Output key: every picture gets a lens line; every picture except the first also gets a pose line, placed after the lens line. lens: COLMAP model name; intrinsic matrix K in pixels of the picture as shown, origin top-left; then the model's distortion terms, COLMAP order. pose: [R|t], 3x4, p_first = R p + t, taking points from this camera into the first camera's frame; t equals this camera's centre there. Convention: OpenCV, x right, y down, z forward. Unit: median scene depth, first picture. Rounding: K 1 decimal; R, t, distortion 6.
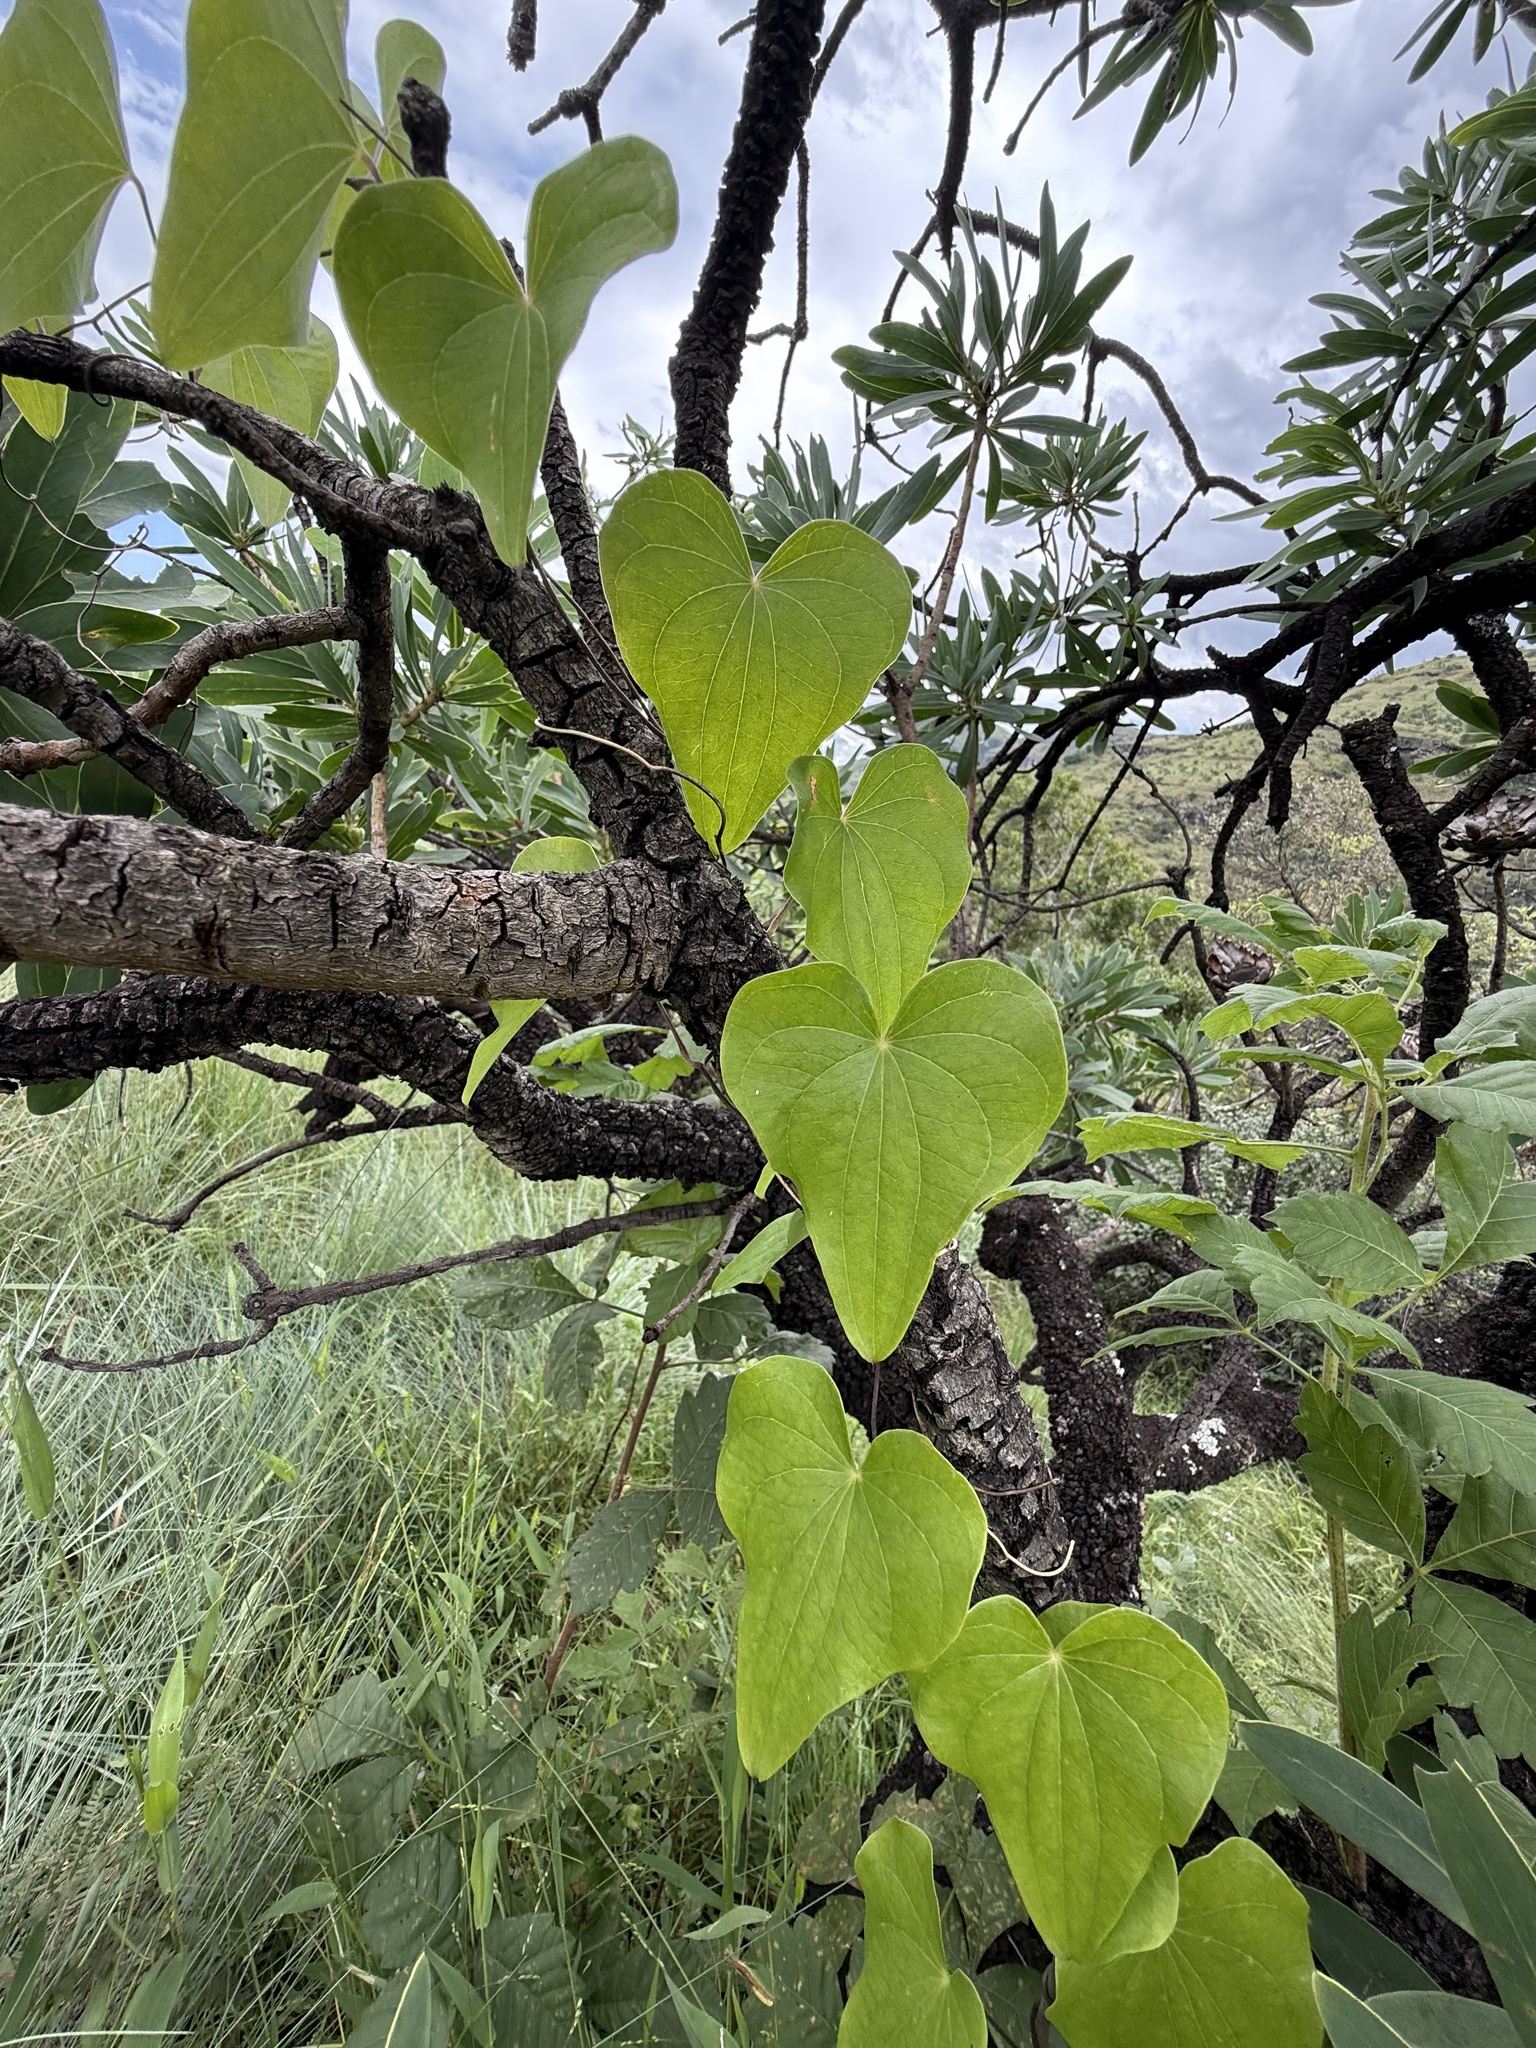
lens RADIAL K [[817.7, 0, 771.6], [0, 817.7, 1027.4], [0, 0, 1]] dist [0.003249, 0.000135]
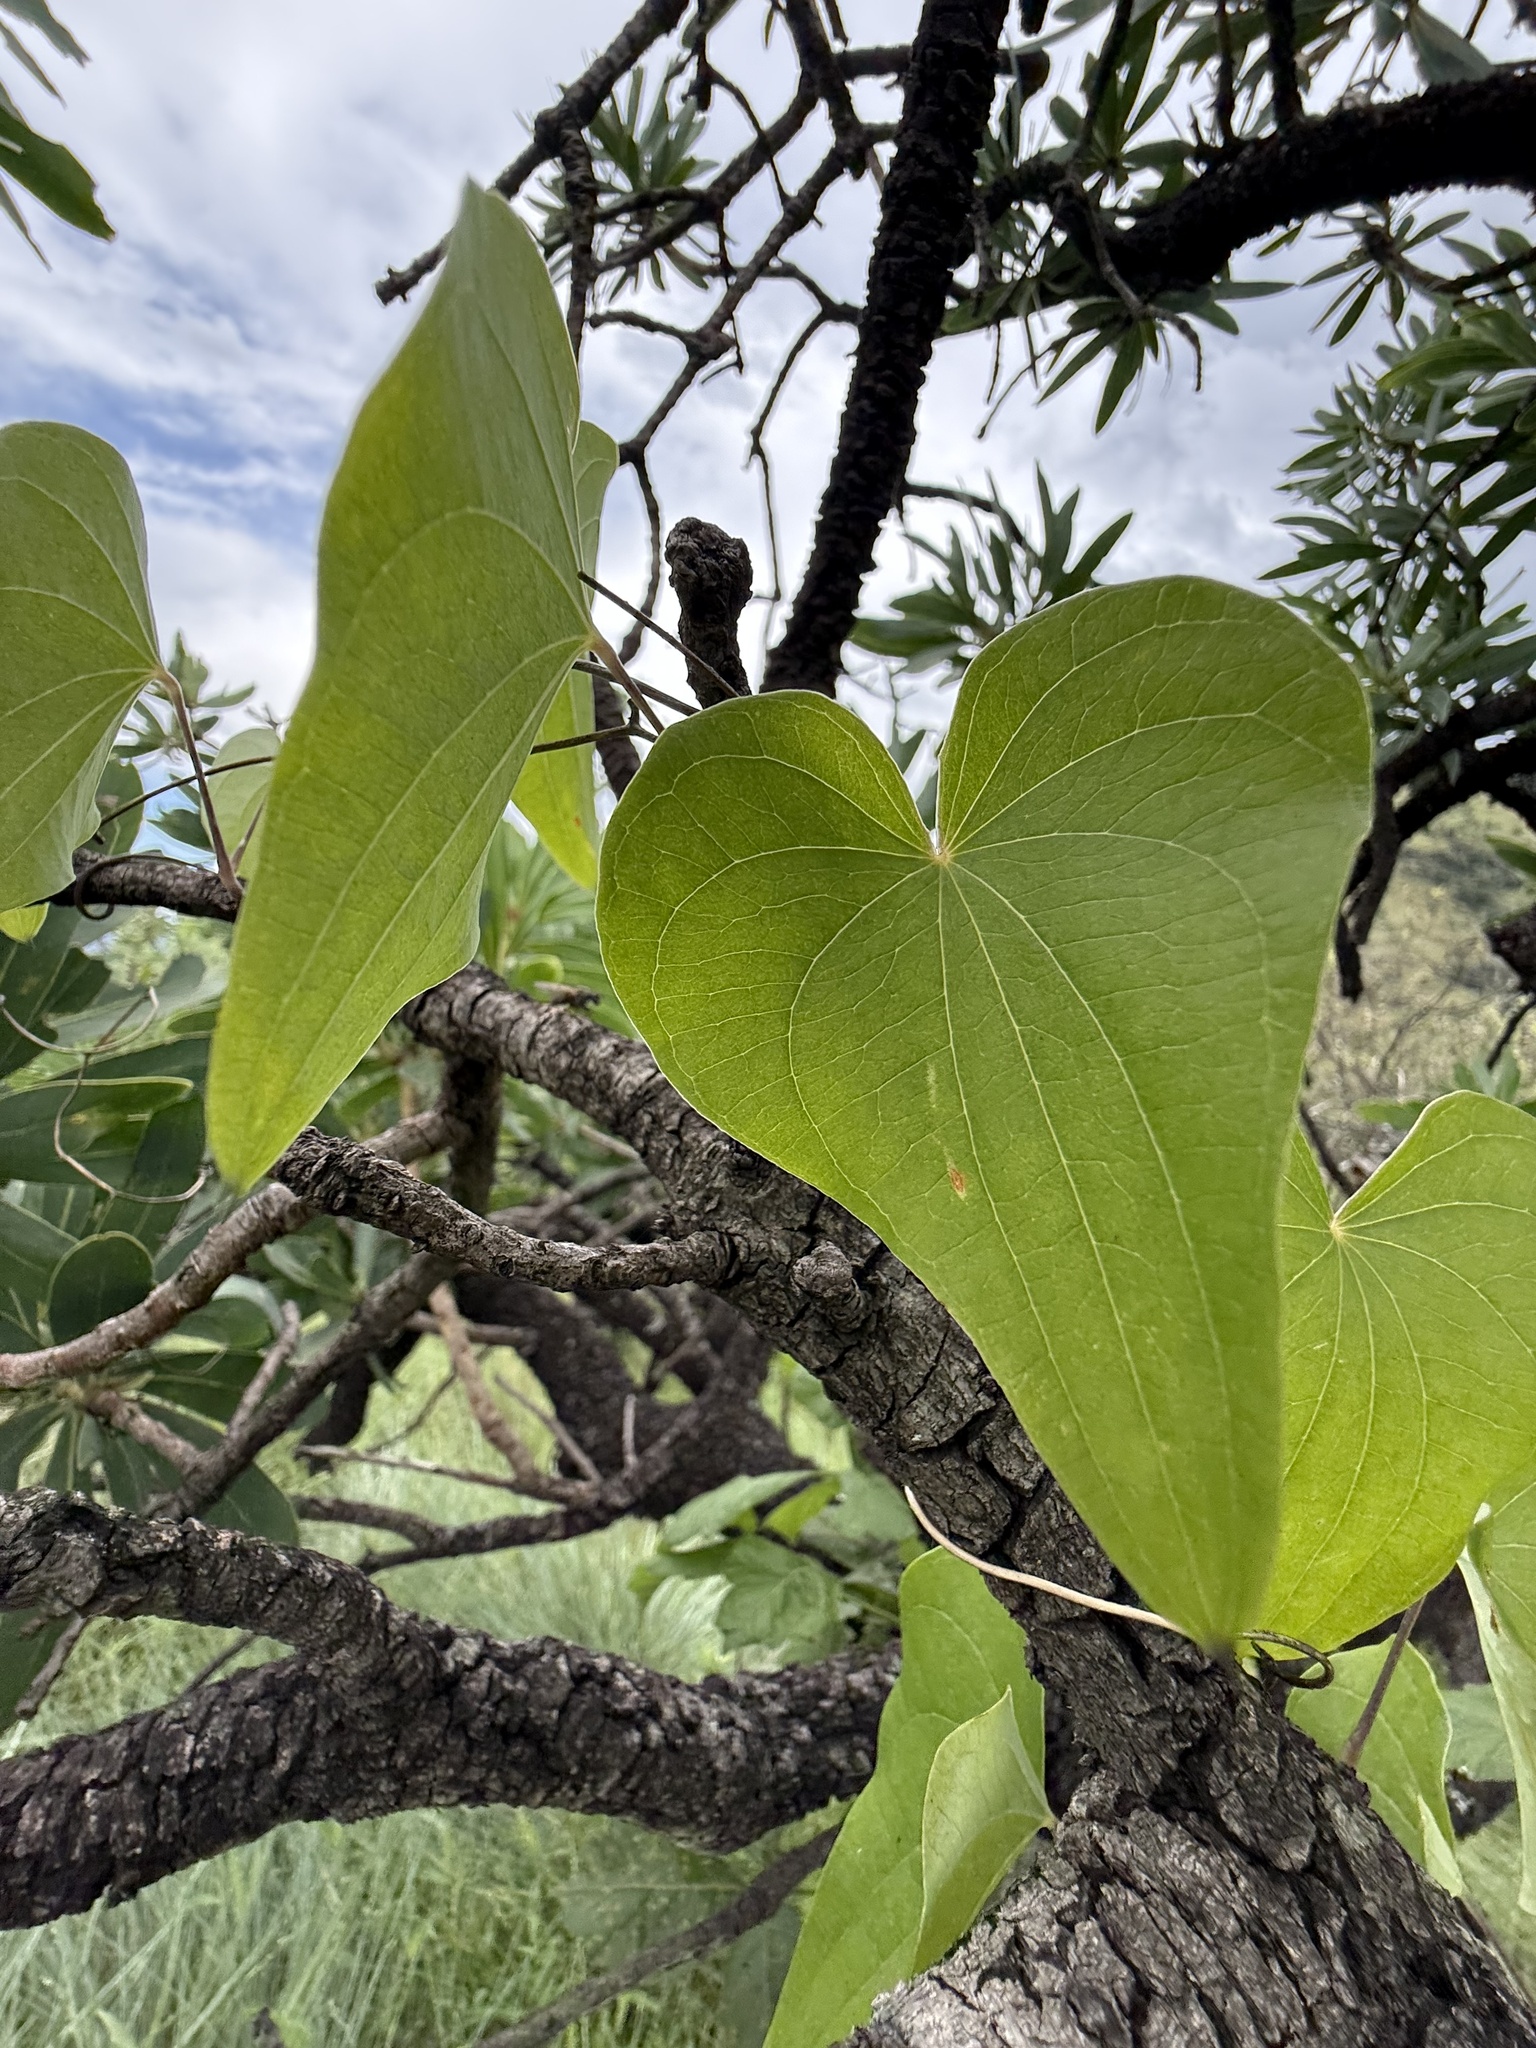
lens RADIAL K [[817.7, 0, 765.0], [0, 817.7, 1019.7], [0, 0, 1]] dist [0.003249, 0.000135]
pose [[0.992549, -0.120087, 0.020614, -0.195005], [0.121766, 0.971594, -0.202923, -0.317629], [0.004340, 0.203921, 0.978978, 0.238339]]
